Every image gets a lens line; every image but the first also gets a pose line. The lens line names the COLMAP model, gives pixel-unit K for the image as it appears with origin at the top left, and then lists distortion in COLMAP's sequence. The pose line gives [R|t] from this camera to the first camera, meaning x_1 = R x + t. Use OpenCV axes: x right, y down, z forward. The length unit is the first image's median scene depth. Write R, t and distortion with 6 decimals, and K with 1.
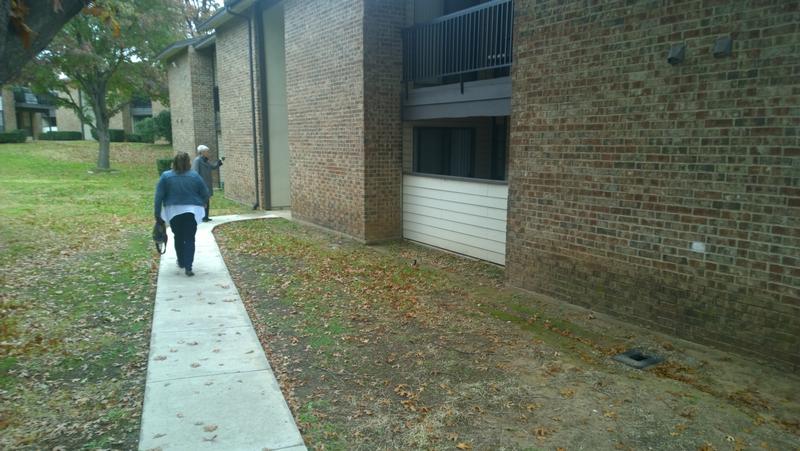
lens RADIAL K [[571.3, 0, 407.3], [0, 571.3, 231.9], [0, 0, 1]] dist [0.045835, -0.050349]
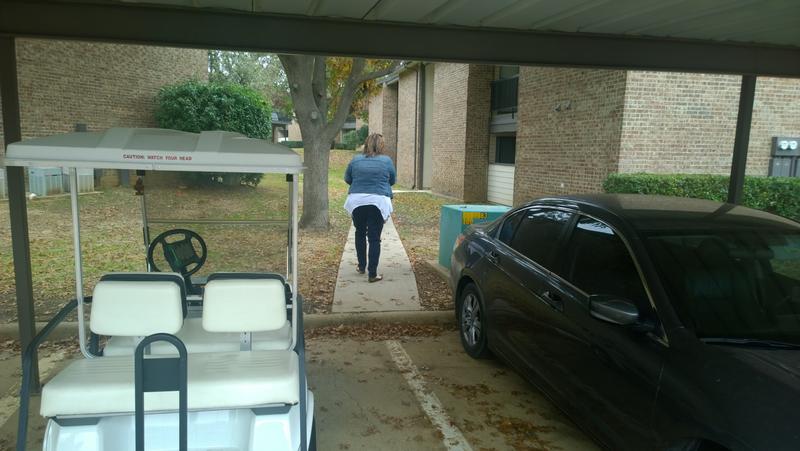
lens RADIAL K [[571.3, 0, 392.5], [0, 571.3, 226.6], [0, 0, 1]] dist [0.045835, -0.050349]
pose [[0.941537, 0.054070, -0.332542, 0.311981], [-0.063124, 0.997870, -0.016478, 0.139021], [0.330943, 0.036506, 0.942944, -0.742622]]
